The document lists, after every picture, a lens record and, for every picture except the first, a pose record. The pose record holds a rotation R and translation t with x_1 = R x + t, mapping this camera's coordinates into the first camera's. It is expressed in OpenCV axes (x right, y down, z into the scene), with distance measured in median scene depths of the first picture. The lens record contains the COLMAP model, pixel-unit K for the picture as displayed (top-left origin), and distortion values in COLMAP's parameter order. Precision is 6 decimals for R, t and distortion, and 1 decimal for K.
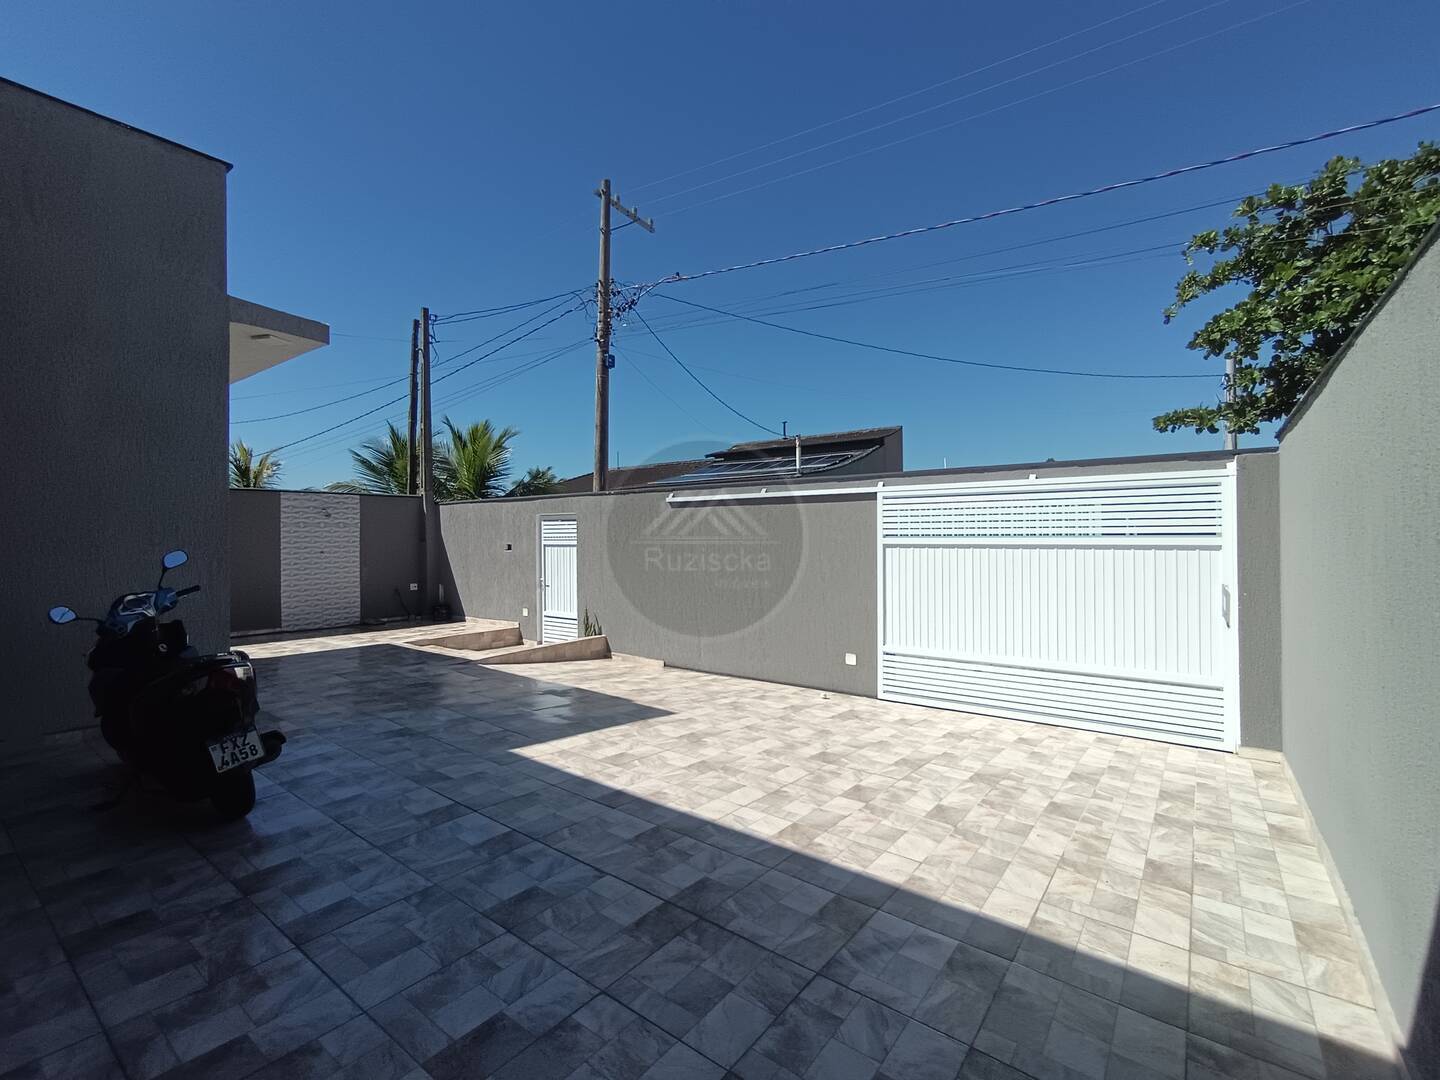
lens RADIAL K [[653.3, 0, 724.6], [0, 653.3, 532.6], [0, 0, 1]] dist [-0.071789, 0.062447]
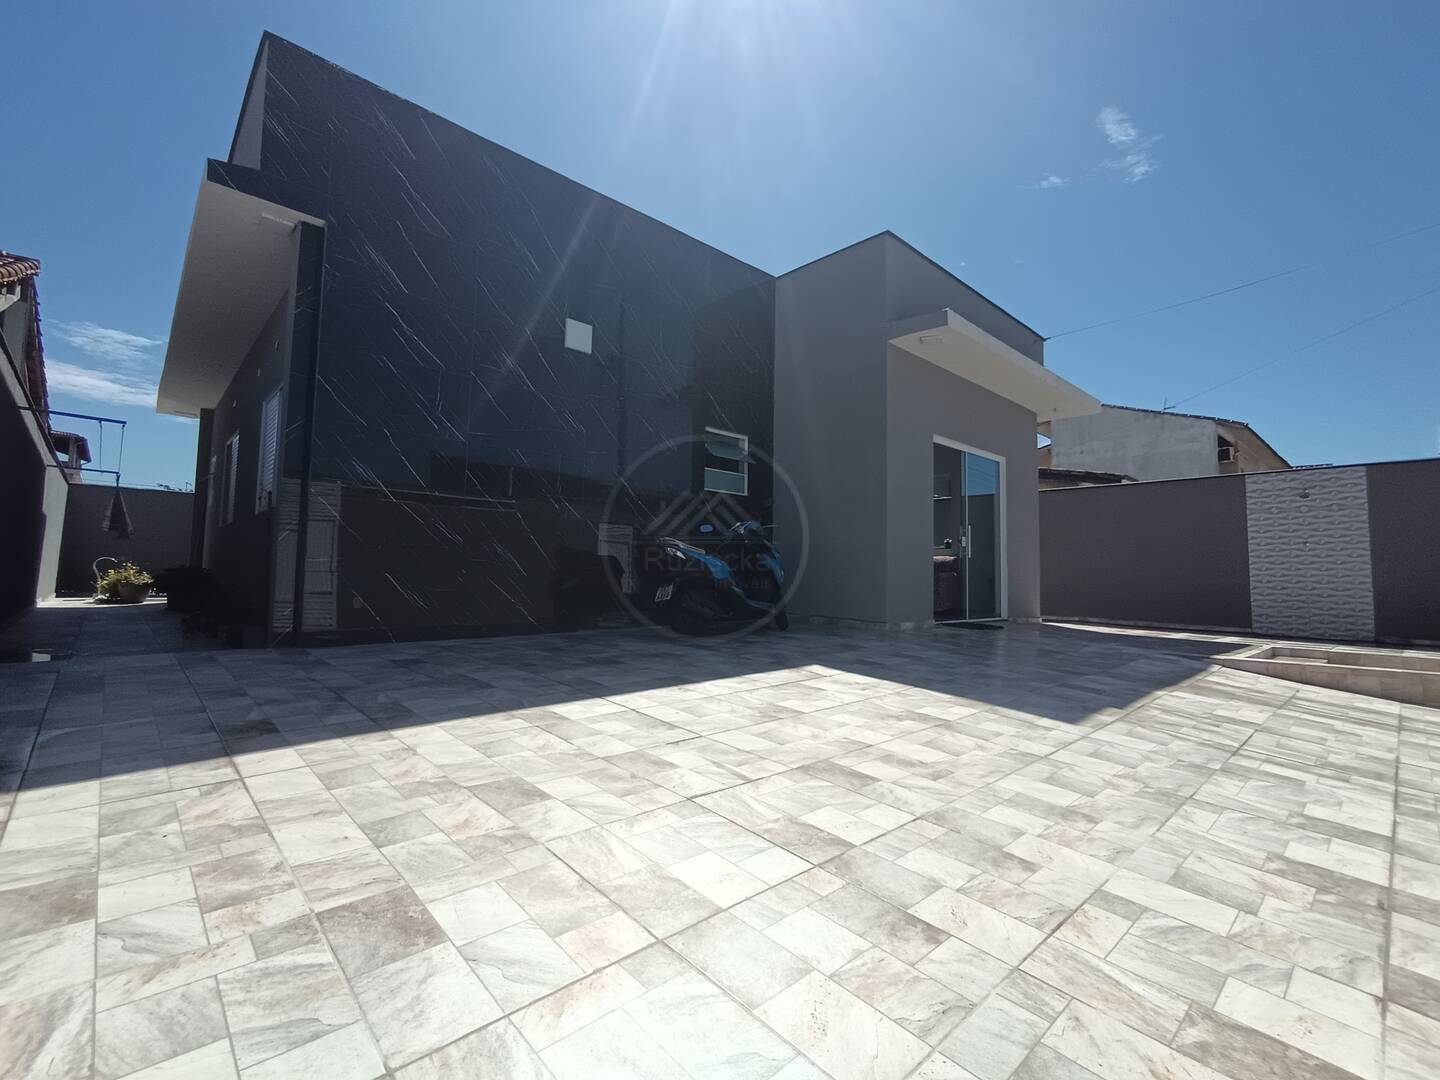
lens RADIAL K [[641.9, 0, 727.6], [0, 641.9, 537.9], [0, 0, 1]] dist [-0.011093, 0.010165]
pose [[-0.158347, -0.052509, -0.985986, 0.792330], [-0.015239, 0.998596, -0.050733, 0.213380], [0.987266, 0.006992, -0.158925, 1.144300]]
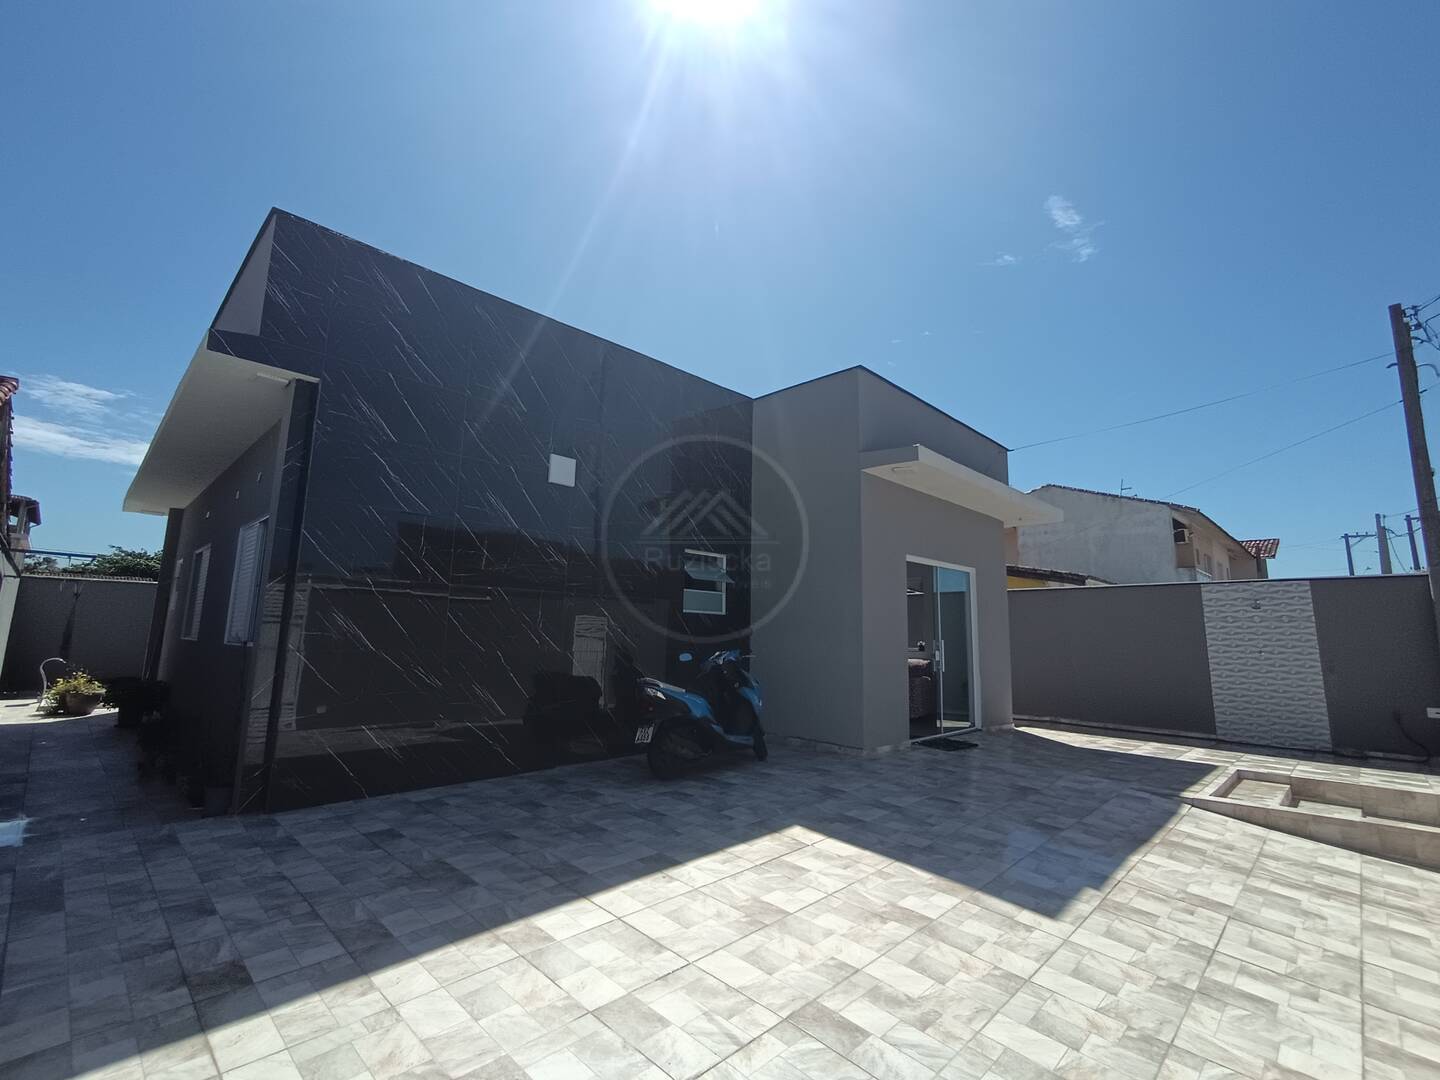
lens RADIAL K [[641.9, 0, 726.0], [0, 641.9, 538.5], [0, 0, 1]] dist [-0.004807, 0.004197]
pose [[-0.117548, -0.143352, -0.982666, 0.841654], [-0.014703, 0.989669, -0.142615, 0.037524], [0.992958, -0.002316, -0.118442, 1.129899]]
